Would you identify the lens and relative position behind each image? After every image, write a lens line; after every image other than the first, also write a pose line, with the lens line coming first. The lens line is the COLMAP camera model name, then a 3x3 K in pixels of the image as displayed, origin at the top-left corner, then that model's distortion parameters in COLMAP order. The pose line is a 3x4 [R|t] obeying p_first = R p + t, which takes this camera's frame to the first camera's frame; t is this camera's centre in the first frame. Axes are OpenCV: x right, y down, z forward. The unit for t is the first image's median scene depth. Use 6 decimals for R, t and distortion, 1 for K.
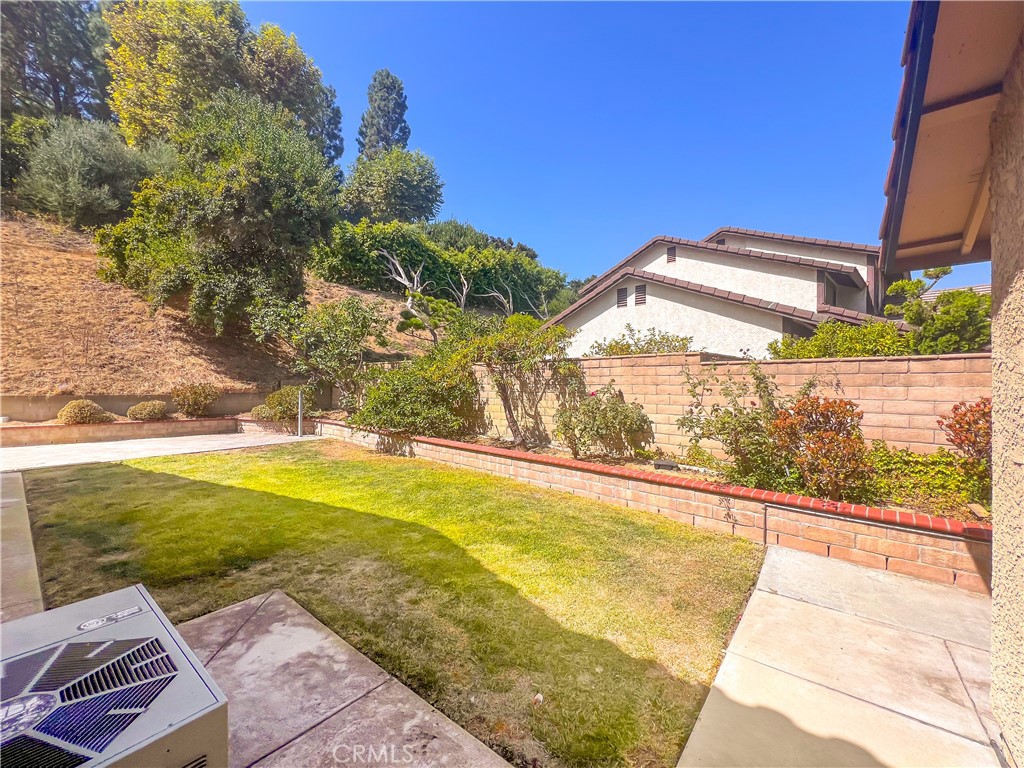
lens RADIAL K [[412.8, 0, 510.7], [0, 412.8, 380.0], [0, 0, 1]] dist [-0.003992, 0.001215]
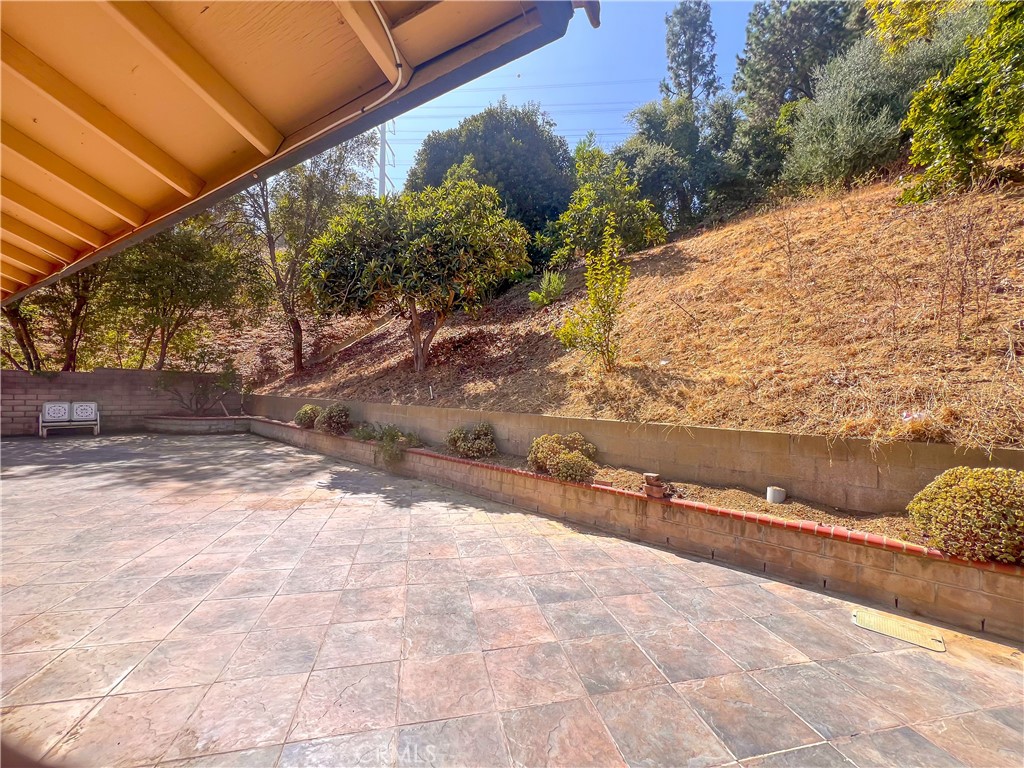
lens RADIAL K [[412.8, 0, 504.4], [0, 412.8, 385.8], [0, 0, 1]] dist [-0.003992, 0.001215]
pose [[0.104573, -0.018529, -0.994345, -0.789912], [-0.004228, 0.999809, -0.019075, 0.000455], [0.994508, 0.006199, 0.104475, 0.638512]]
